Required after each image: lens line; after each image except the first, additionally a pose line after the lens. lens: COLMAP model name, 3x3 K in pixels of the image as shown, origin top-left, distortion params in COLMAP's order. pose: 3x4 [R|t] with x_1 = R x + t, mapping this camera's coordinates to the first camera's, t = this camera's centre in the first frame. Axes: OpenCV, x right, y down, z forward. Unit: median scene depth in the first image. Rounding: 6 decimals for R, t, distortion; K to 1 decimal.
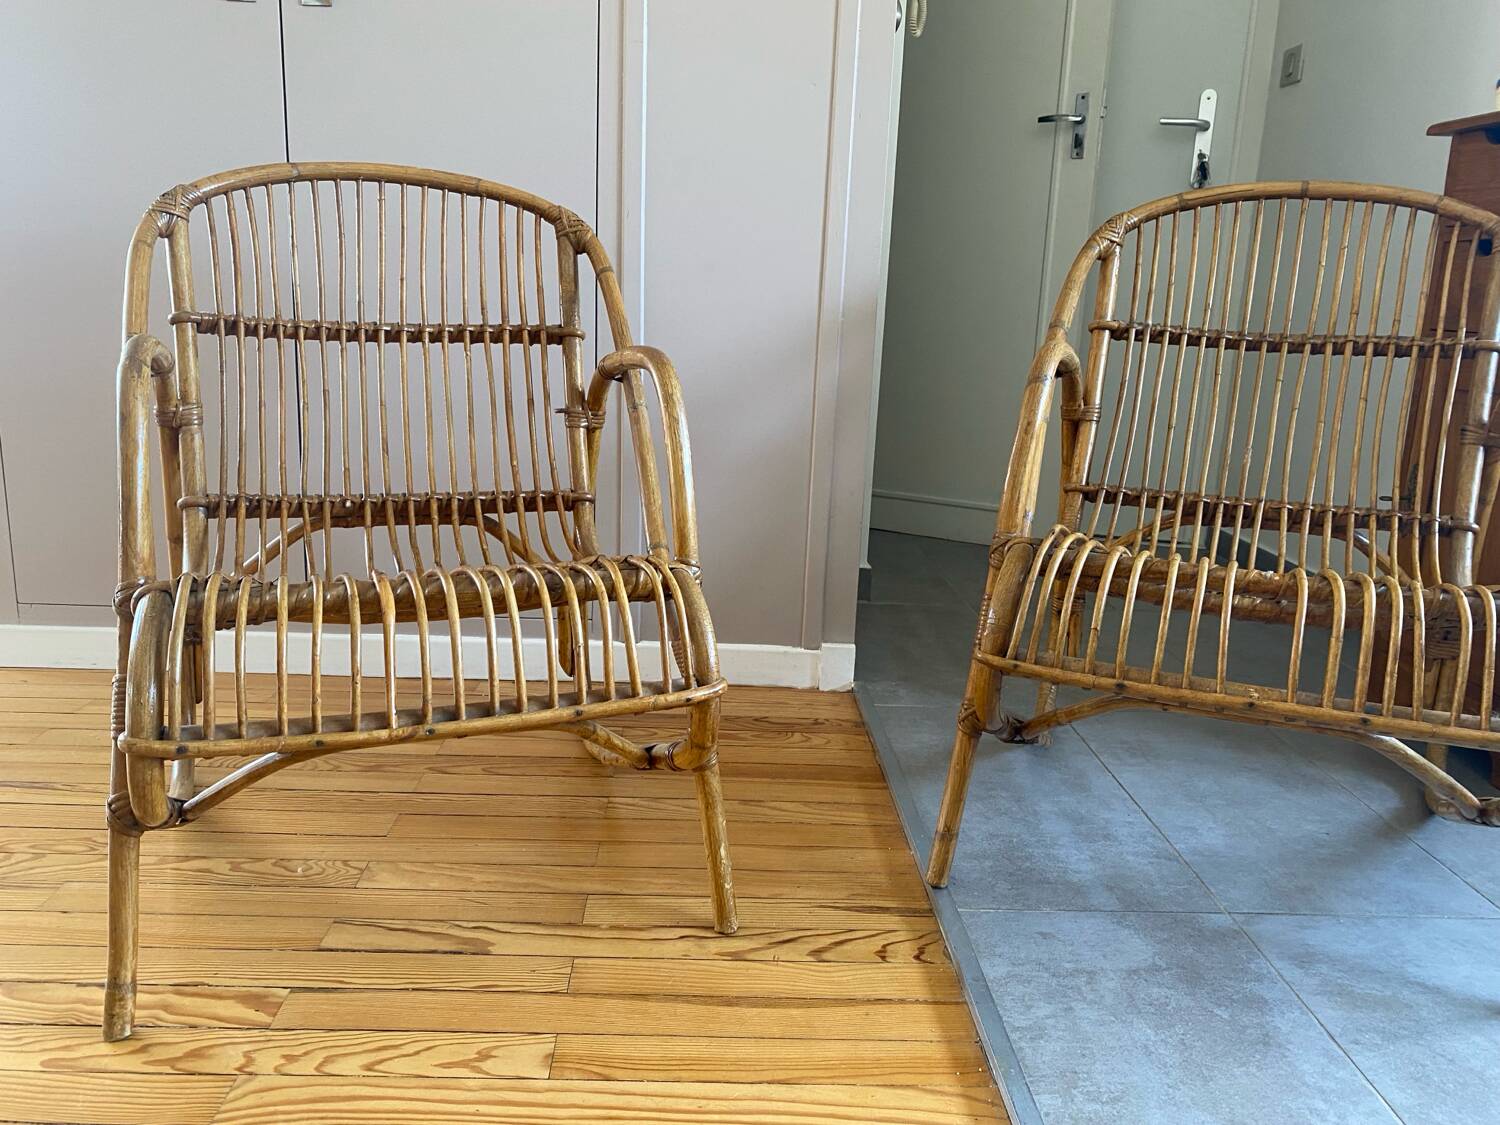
lens RADIAL K [[1142.9, 0, 743.4], [0, 1142.9, 561.8], [0, 0, 1]] dist [0.020267, -0.022722]
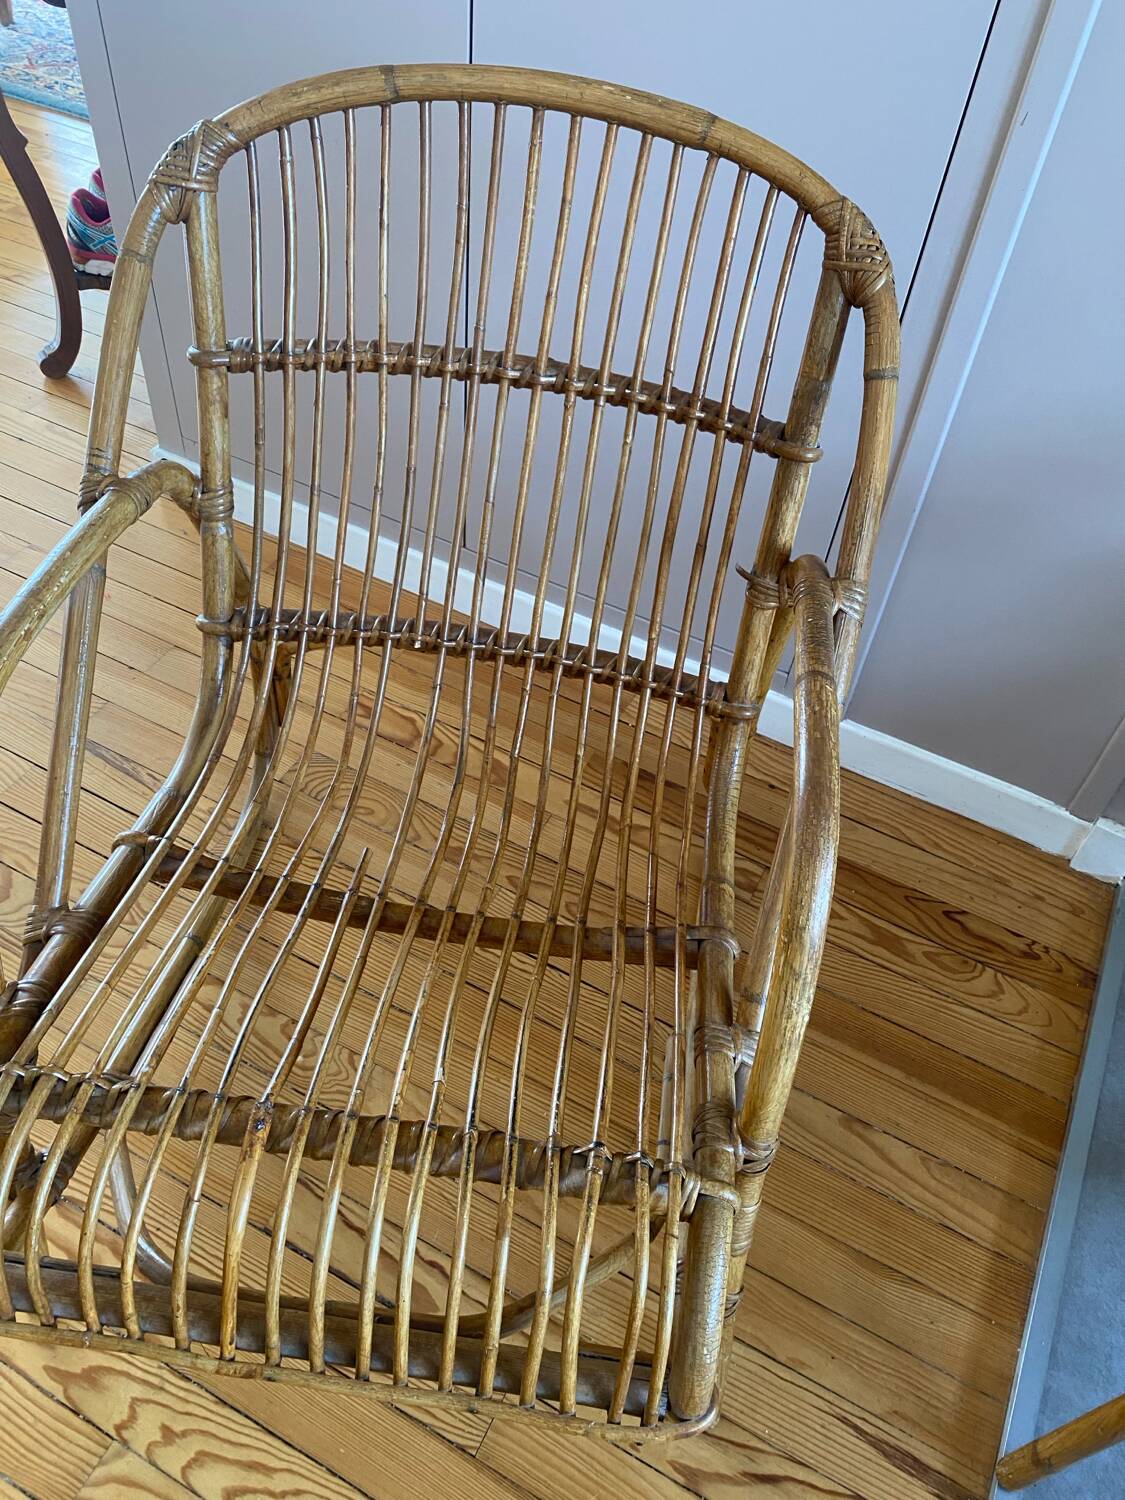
lens RADIAL K [[1142.9, 0, 558.2], [0, 1142.9, 736.2], [0, 0, 1]] dist [0.020267, -0.022722]
pose [[0.877037, 0.370168, -0.306238, -0.032285], [-0.149546, 0.816116, 0.558203, -0.477512], [0.456555, -0.443768, 0.771121, 0.539441]]
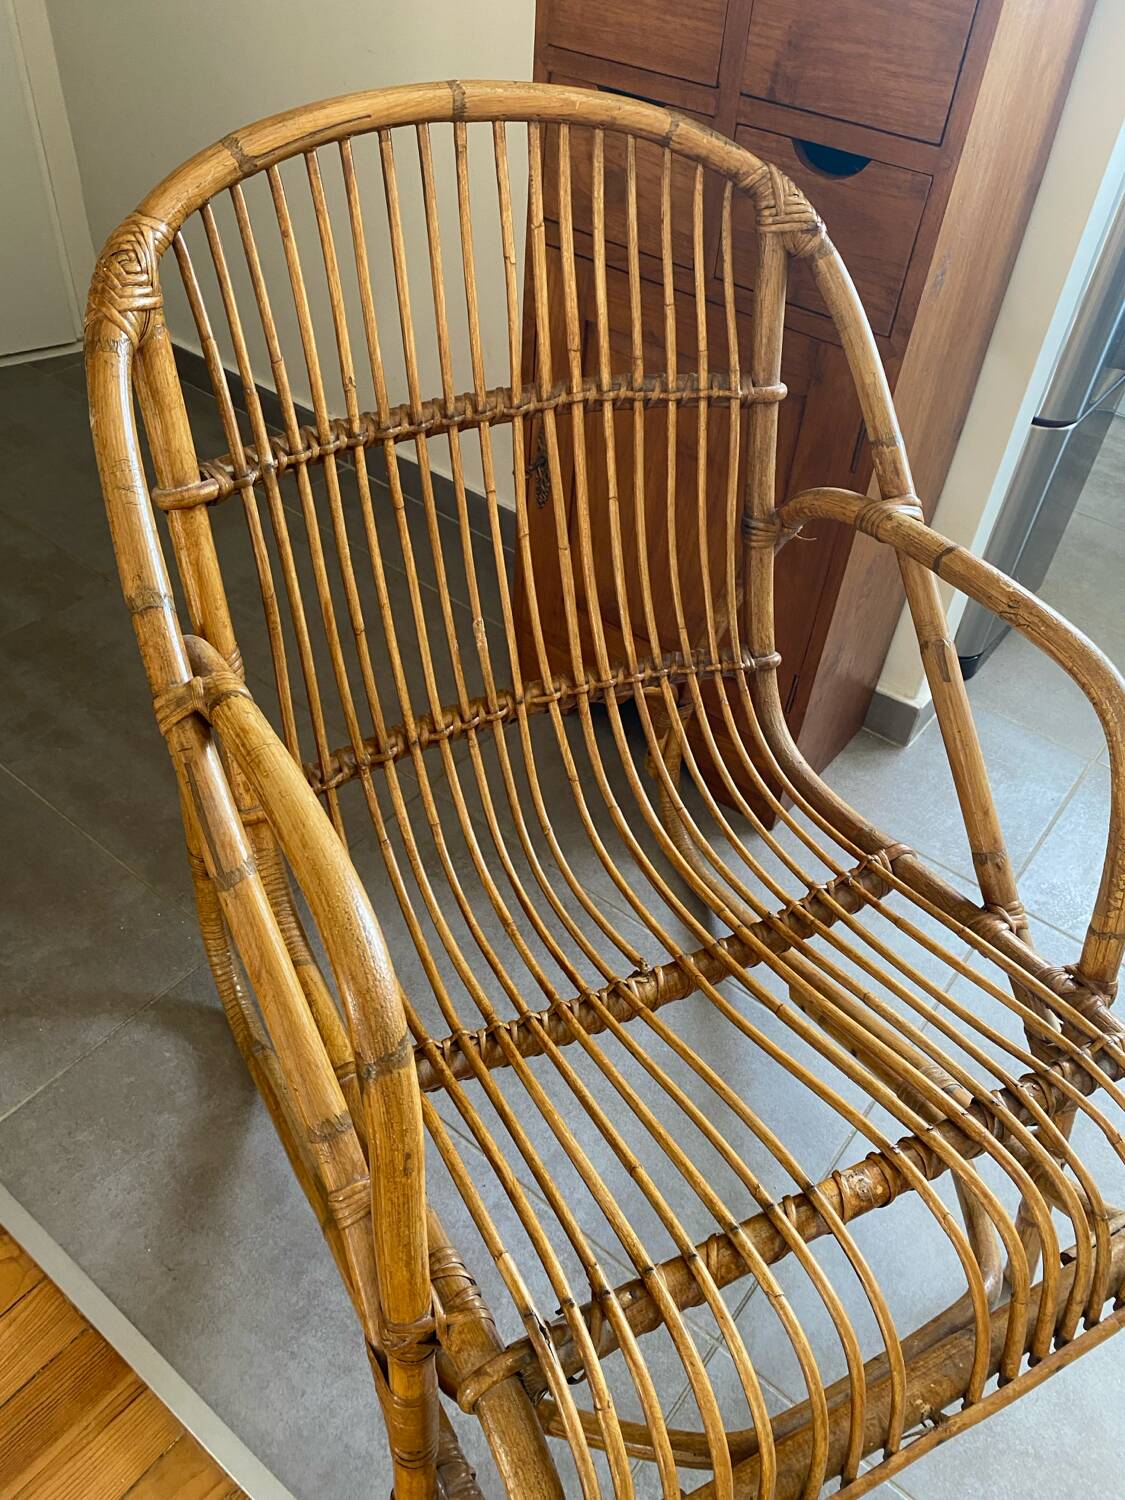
lens RADIAL K [[1142.9, 0, 551.4], [0, 1142.9, 726.9], [0, 0, 1]] dist [0.020267, -0.022722]
pose [[0.642437, -0.511017, 0.571084, 0.123208], [0.130980, 0.807465, 0.575190, -0.487131], [-0.755062, -0.294723, 0.585678, 0.759183]]
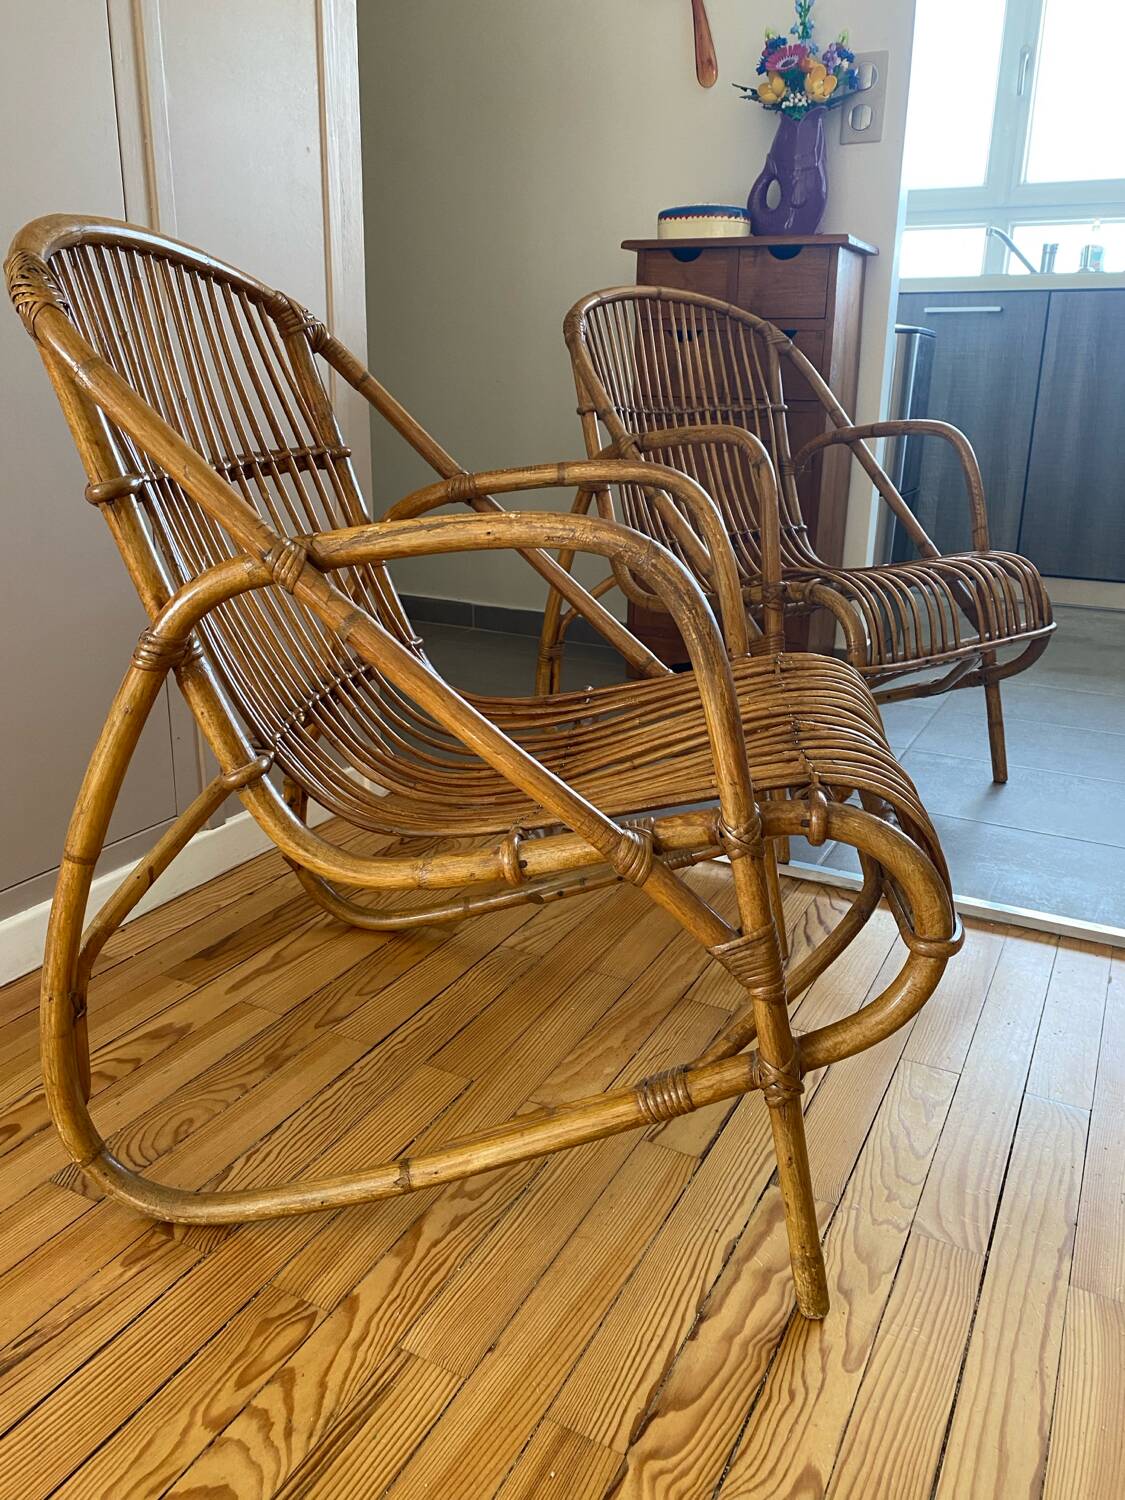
lens RADIAL K [[1142.9, 0, 556.0], [0, 1142.9, 735.2], [0, 0, 1]] dist [0.020267, -0.022722]
pose [[0.489184, -0.291437, 0.822048, -0.999876], [0.202185, 0.954739, 0.218162, -0.191113], [-0.848422, 0.059484, 0.525967, 0.553022]]
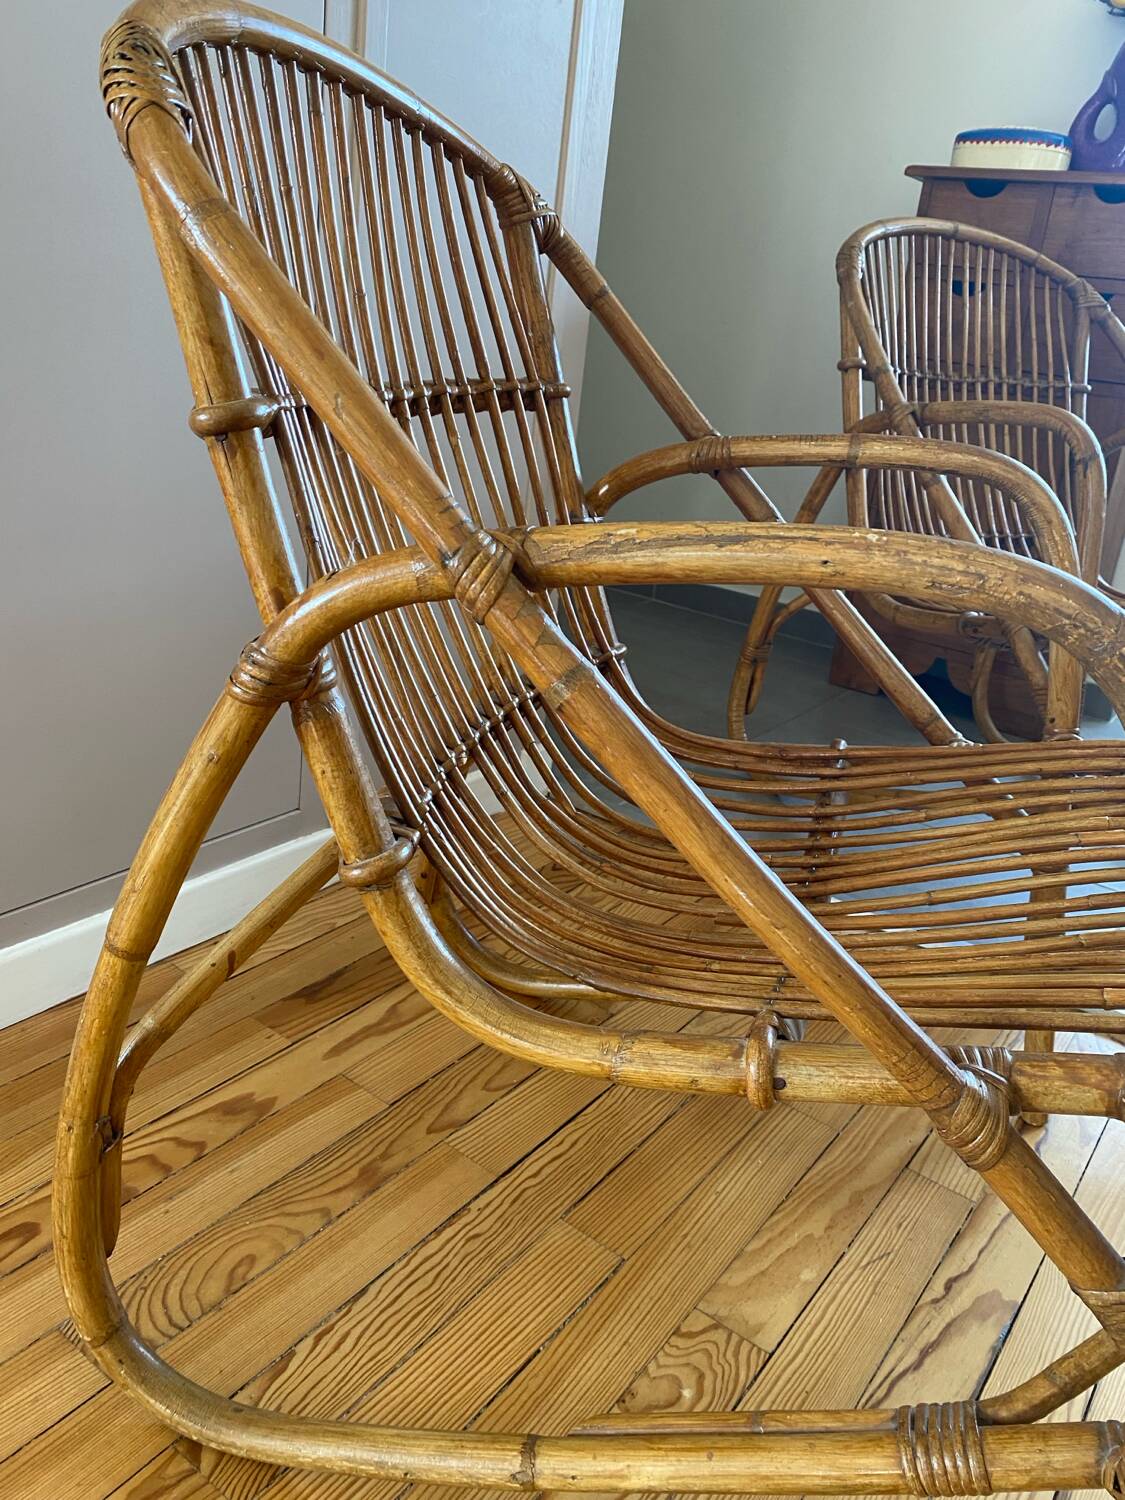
lens RADIAL K [[1142.9, 0, 561.0], [0, 1142.9, 733.5], [0, 0, 1]] dist [0.020267, -0.022722]
pose [[0.618718, -0.249608, 0.744905, -0.809687], [0.097873, 0.965287, 0.242161, -0.211679], [-0.779493, -0.076923, 0.621670, 0.740096]]
